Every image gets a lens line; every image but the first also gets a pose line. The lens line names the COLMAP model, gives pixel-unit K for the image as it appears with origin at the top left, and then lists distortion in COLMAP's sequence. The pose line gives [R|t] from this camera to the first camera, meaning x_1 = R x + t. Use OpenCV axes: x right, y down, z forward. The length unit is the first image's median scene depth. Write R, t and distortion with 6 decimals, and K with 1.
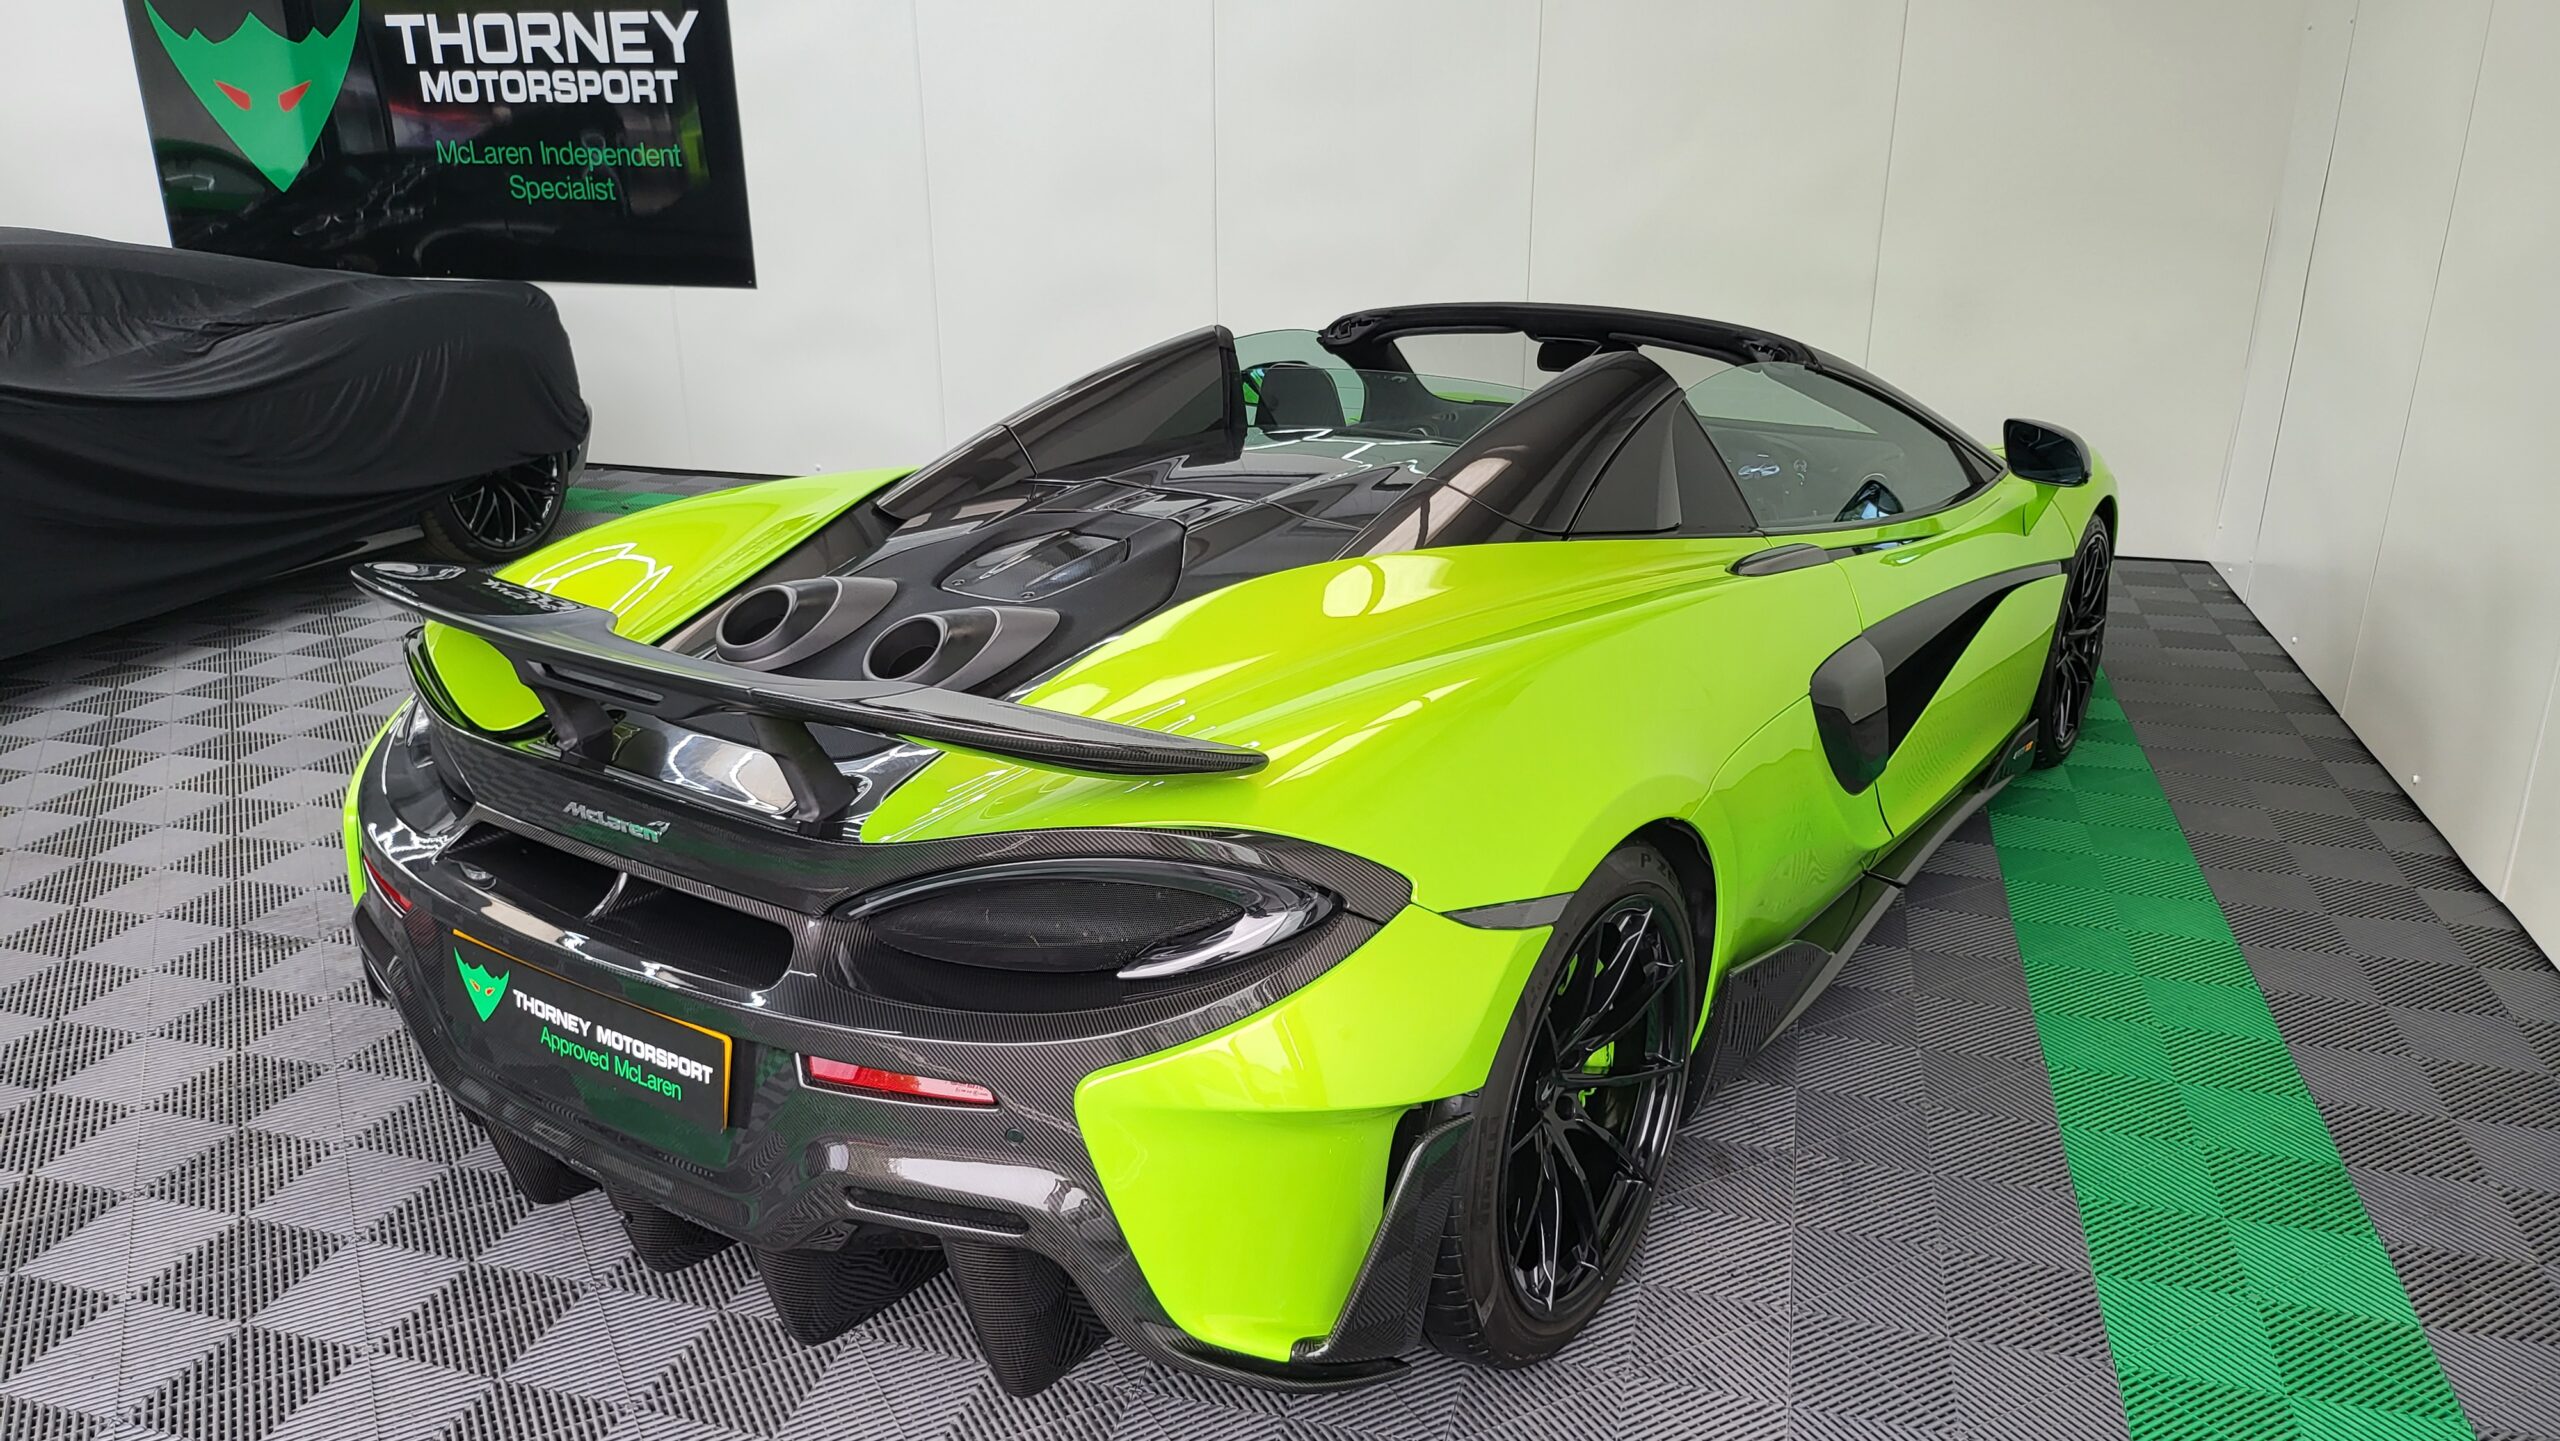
lens RADIAL K [[1822.3, 0, 1279.2], [0, 1822.3, 723.8], [0, 0, 1]] dist [0.049532, -0.060353]
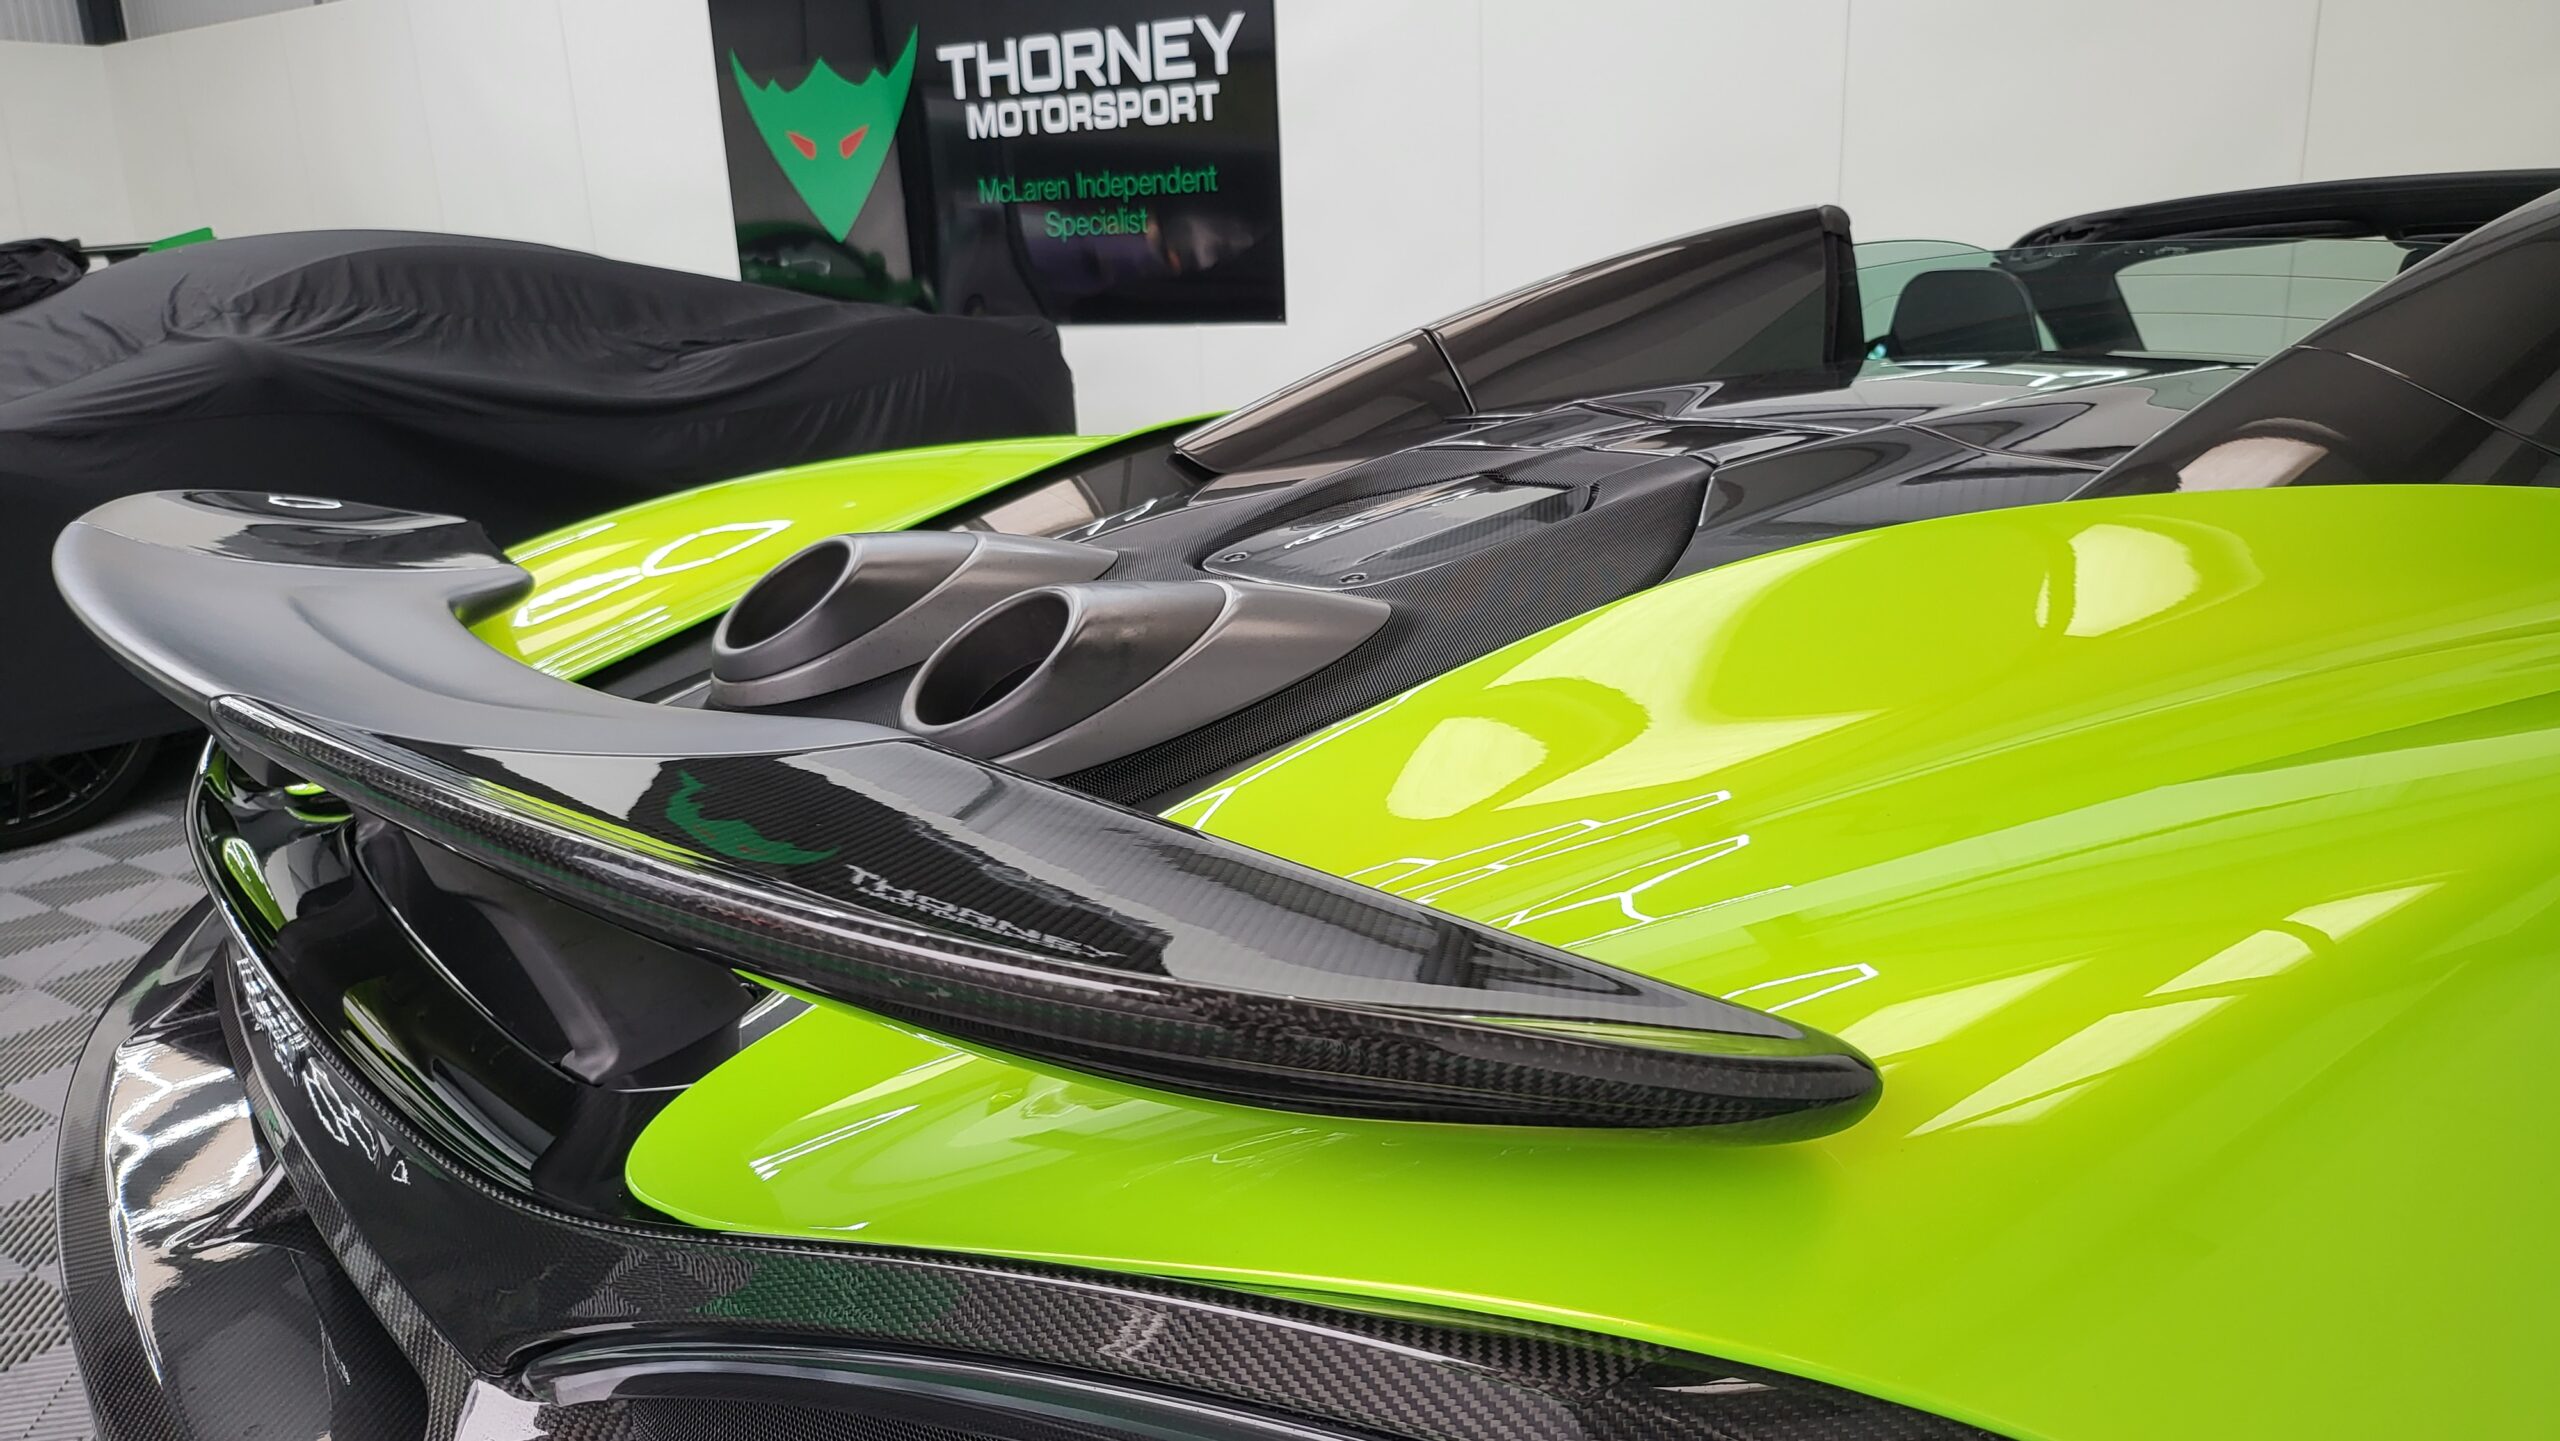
lens RADIAL K [[1822.3, 0, 1279.2], [0, 1822.3, 723.8], [0, 0, 1]] dist [0.049532, -0.060353]
pose [[0.946670, 0.050908, -0.318156, -0.001401], [-0.070674, 0.996200, -0.050890, -0.002803], [0.314357, 0.070662, 0.946671, 0.190378]]
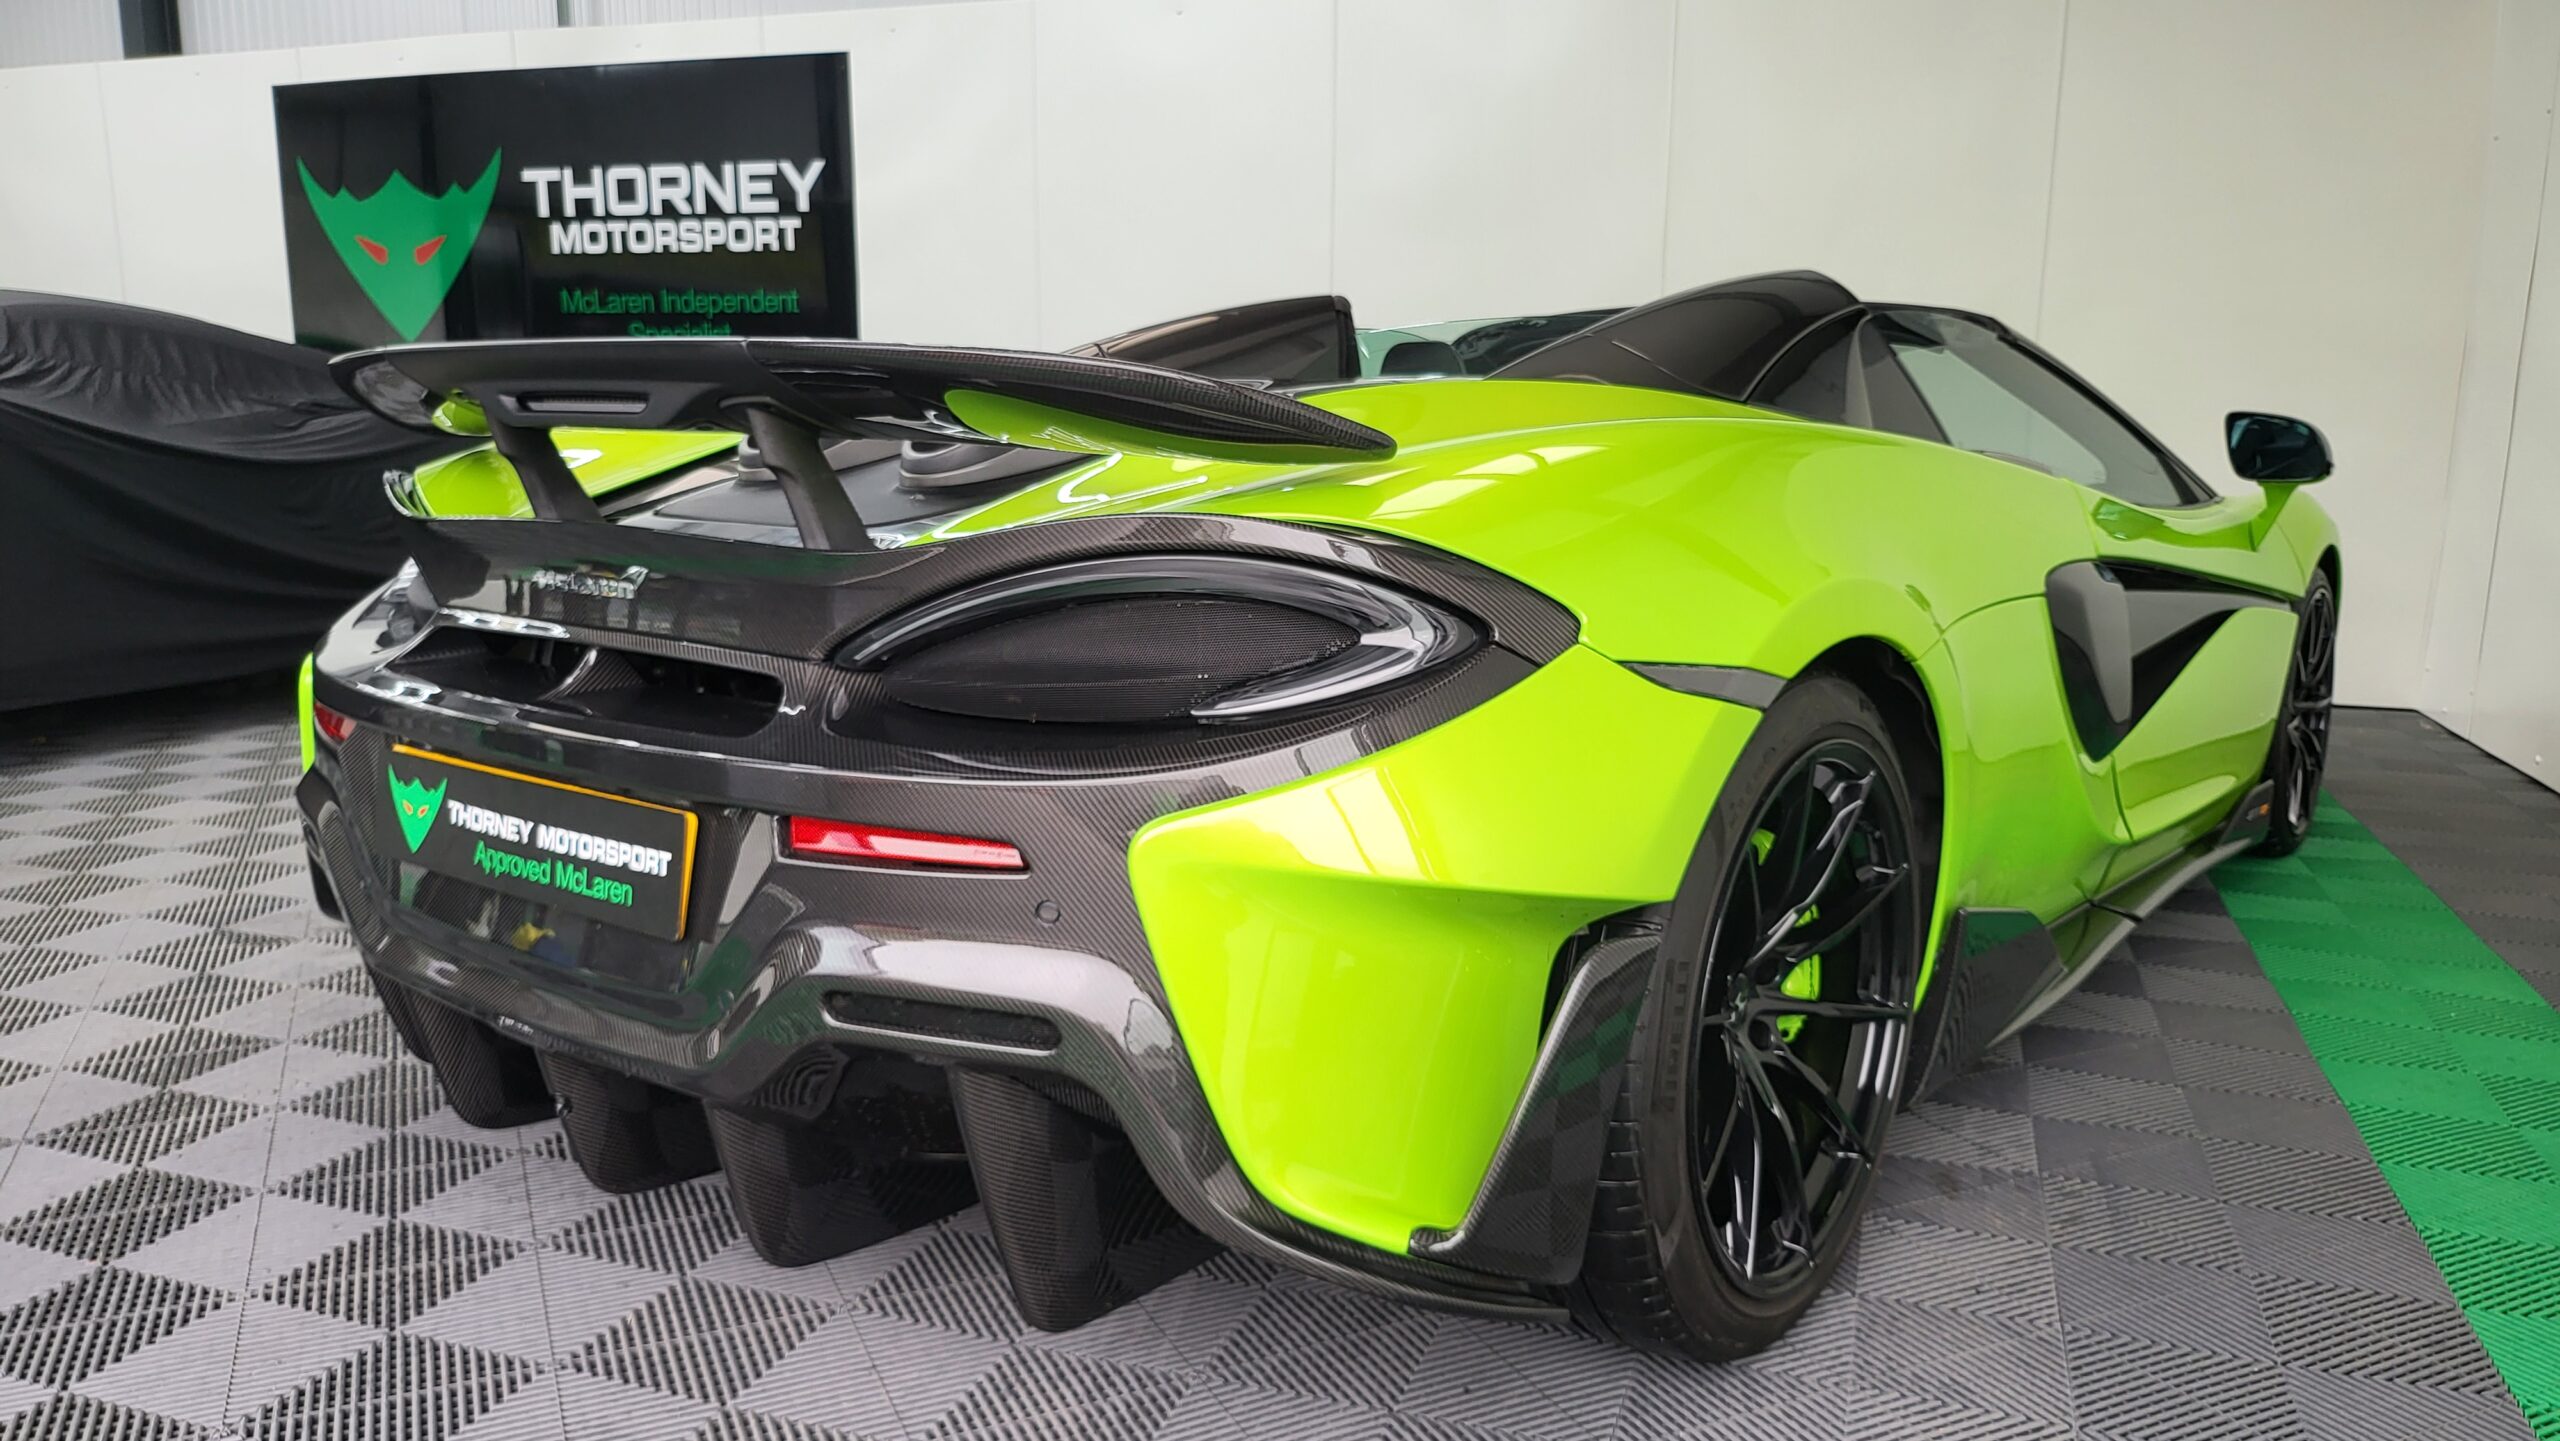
lens RADIAL K [[1832.1, 0, 1280.0], [0, 1832.1, 720.5], [0, 0, 1]] dist [0.049288, -0.072223]
pose [[0.998148, 0.021011, -0.057092, -0.001963], [-0.029698, 0.987335, -0.155842, 0.065326], [0.053095, 0.157249, 0.986131, 0.061869]]
